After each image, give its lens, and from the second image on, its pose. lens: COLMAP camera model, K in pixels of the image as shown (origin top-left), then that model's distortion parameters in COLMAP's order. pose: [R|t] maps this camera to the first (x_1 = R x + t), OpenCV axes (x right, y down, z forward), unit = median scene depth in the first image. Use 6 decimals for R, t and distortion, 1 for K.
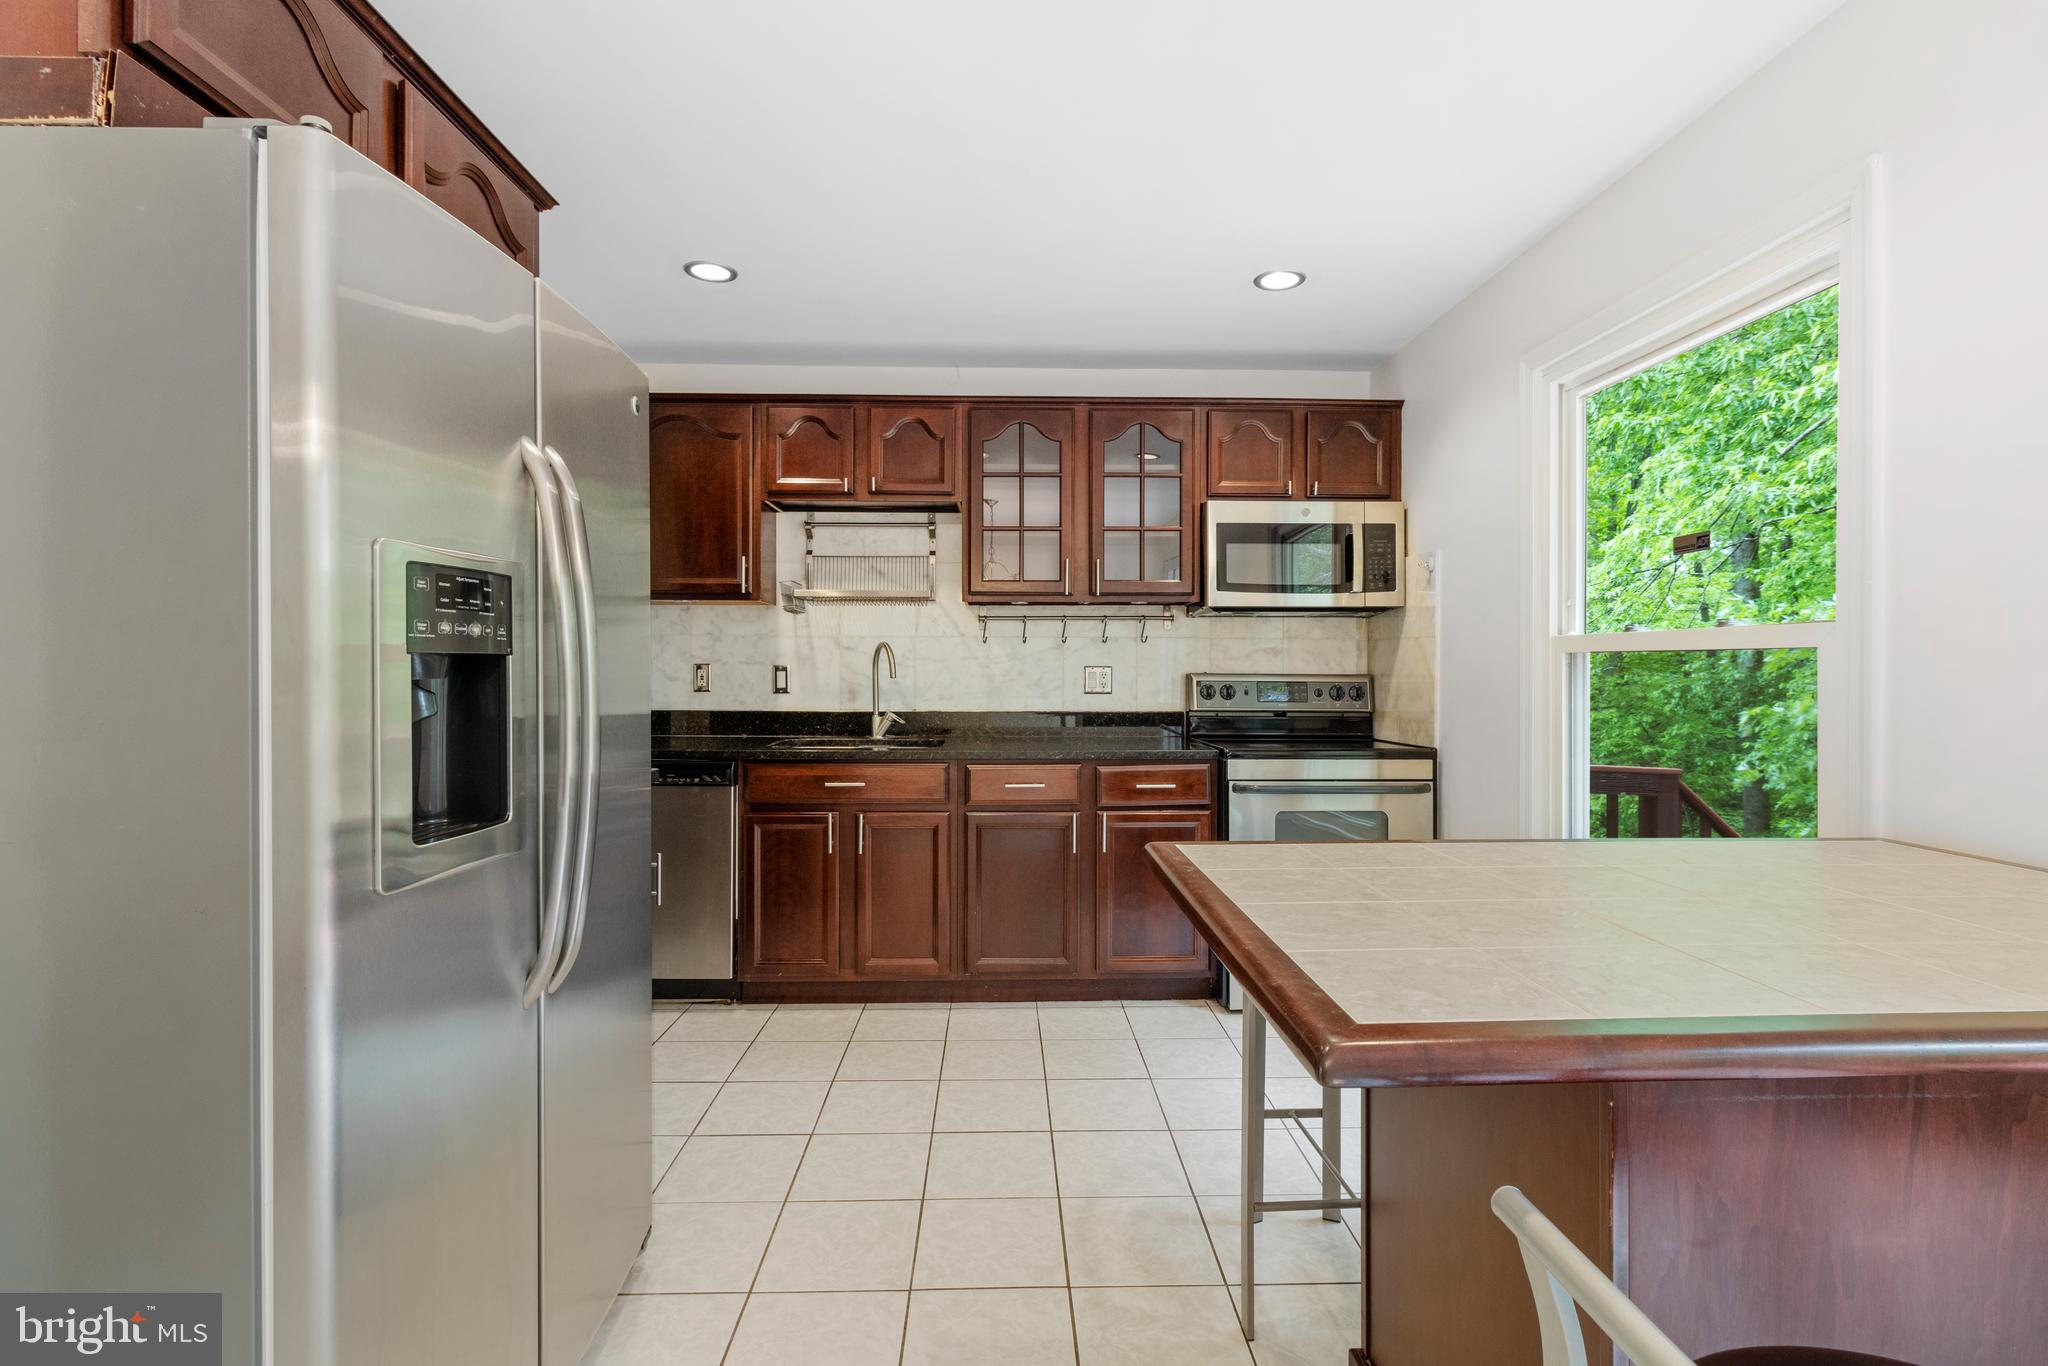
lens RADIAL K [[951.8, 0, 1029.4], [0, 951.8, 668.5], [0, 0, 1]] dist [-0.001421, 0.002304]
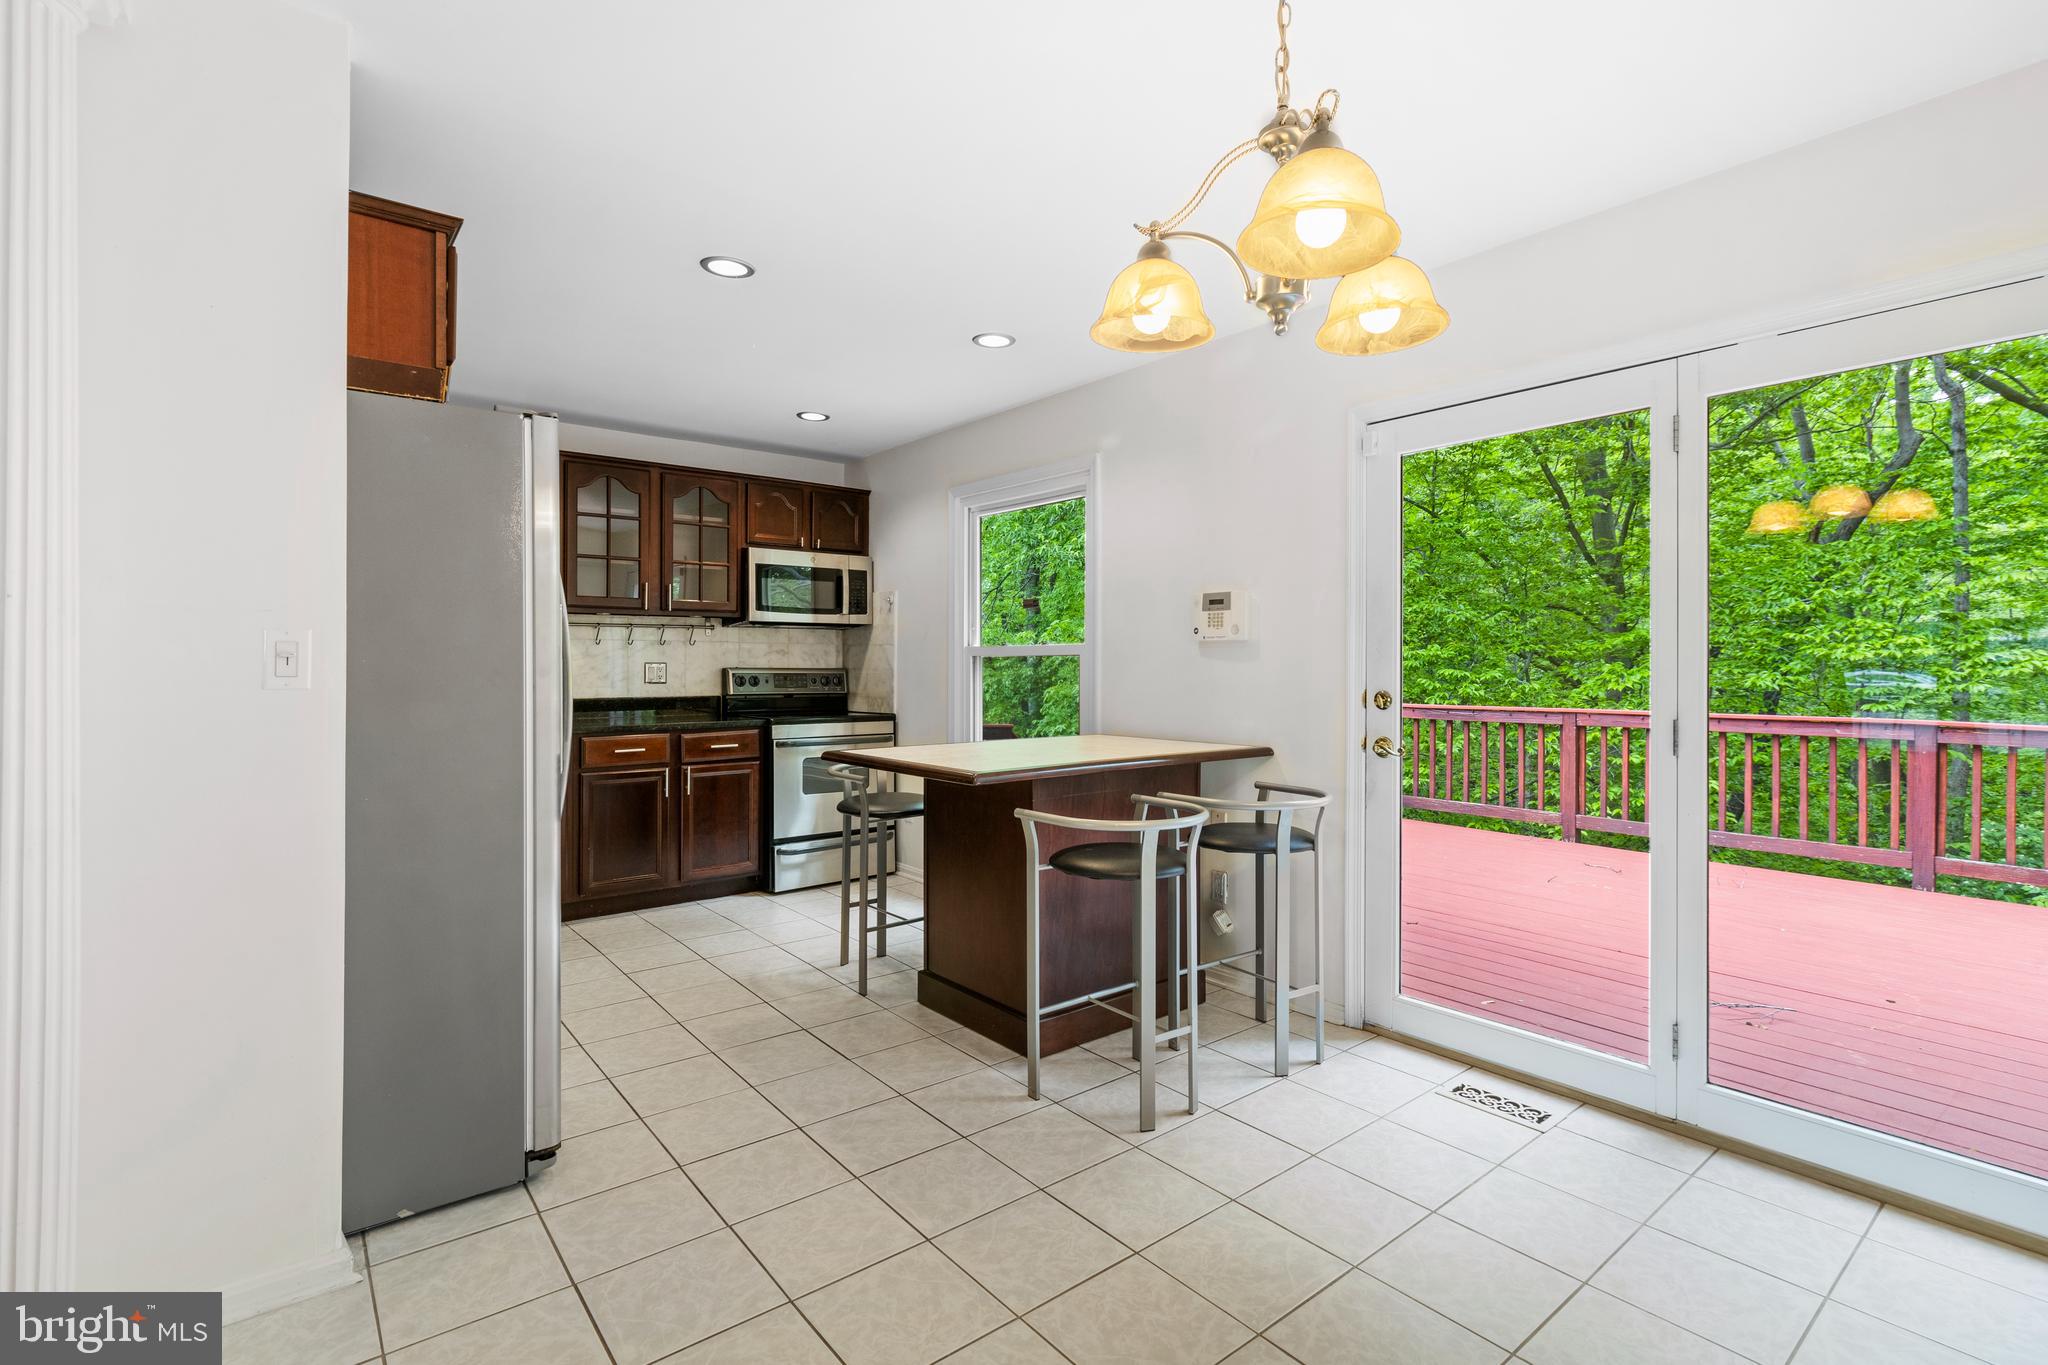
lens RADIAL K [[951.8, 0, 1017.6], [0, 951.8, 666.1], [0, 0, 1]] dist [-0.001421, 0.002304]
pose [[0.803670, -0.001351, 0.595074, -0.334916], [0.000810, 0.999999, 0.001177, 0.001260], [-0.595075, -0.000464, 0.803670, -0.385235]]
